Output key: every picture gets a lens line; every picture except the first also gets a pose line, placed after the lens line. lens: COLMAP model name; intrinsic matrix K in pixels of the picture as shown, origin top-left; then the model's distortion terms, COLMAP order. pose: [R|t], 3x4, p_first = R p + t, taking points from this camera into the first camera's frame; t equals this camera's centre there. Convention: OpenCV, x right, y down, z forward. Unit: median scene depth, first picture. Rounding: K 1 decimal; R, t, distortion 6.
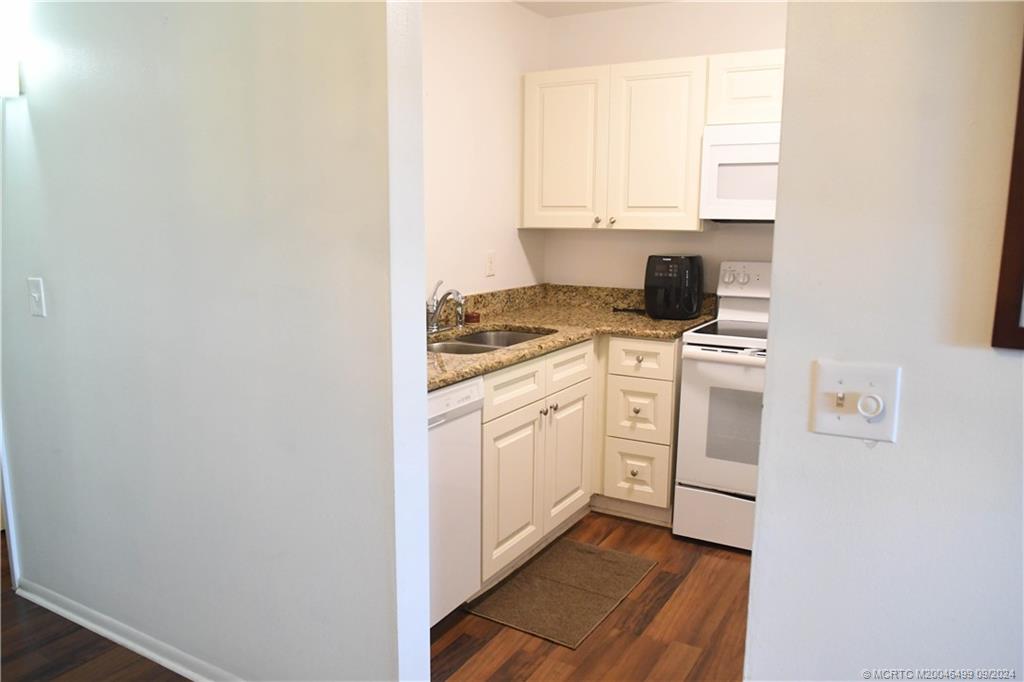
lens RADIAL K [[754.2, 0, 512.0], [0, 754.2, 341.0], [0, 0, 1]] dist [-0.014053, -0.053210]
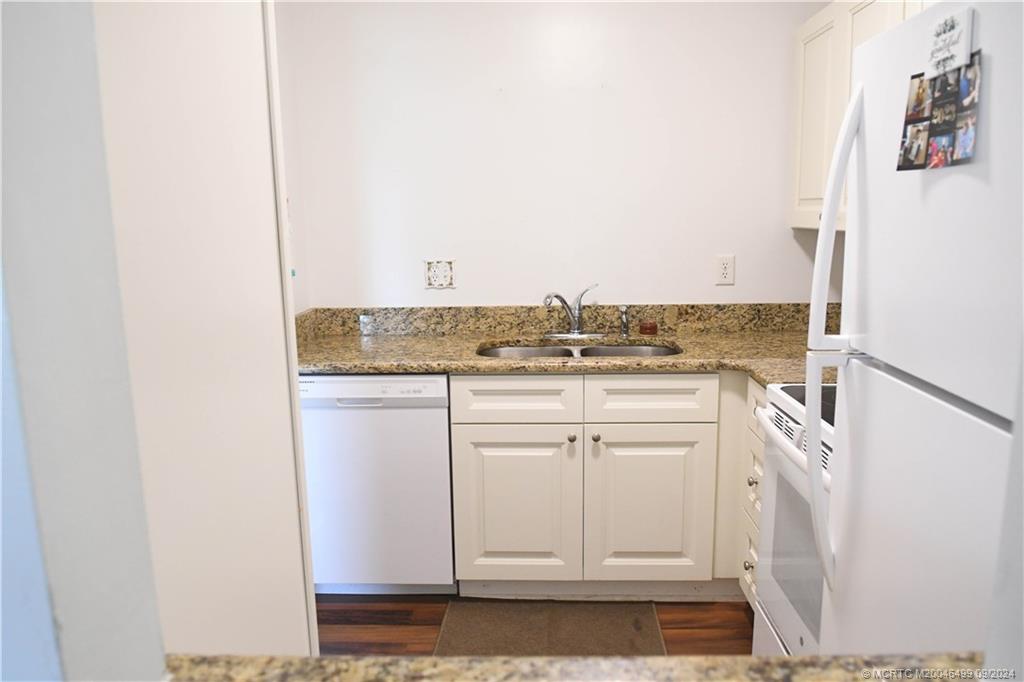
lens RADIAL K [[754.2, 0, 512.0], [0, 754.2, 341.0], [0, 0, 1]] dist [-0.014053, -0.053210]
pose [[0.466227, 0.134962, -0.874310, 0.659046], [-0.126048, 0.988346, 0.085349, -0.072948], [0.875639, 0.070412, 0.477806, 0.439769]]
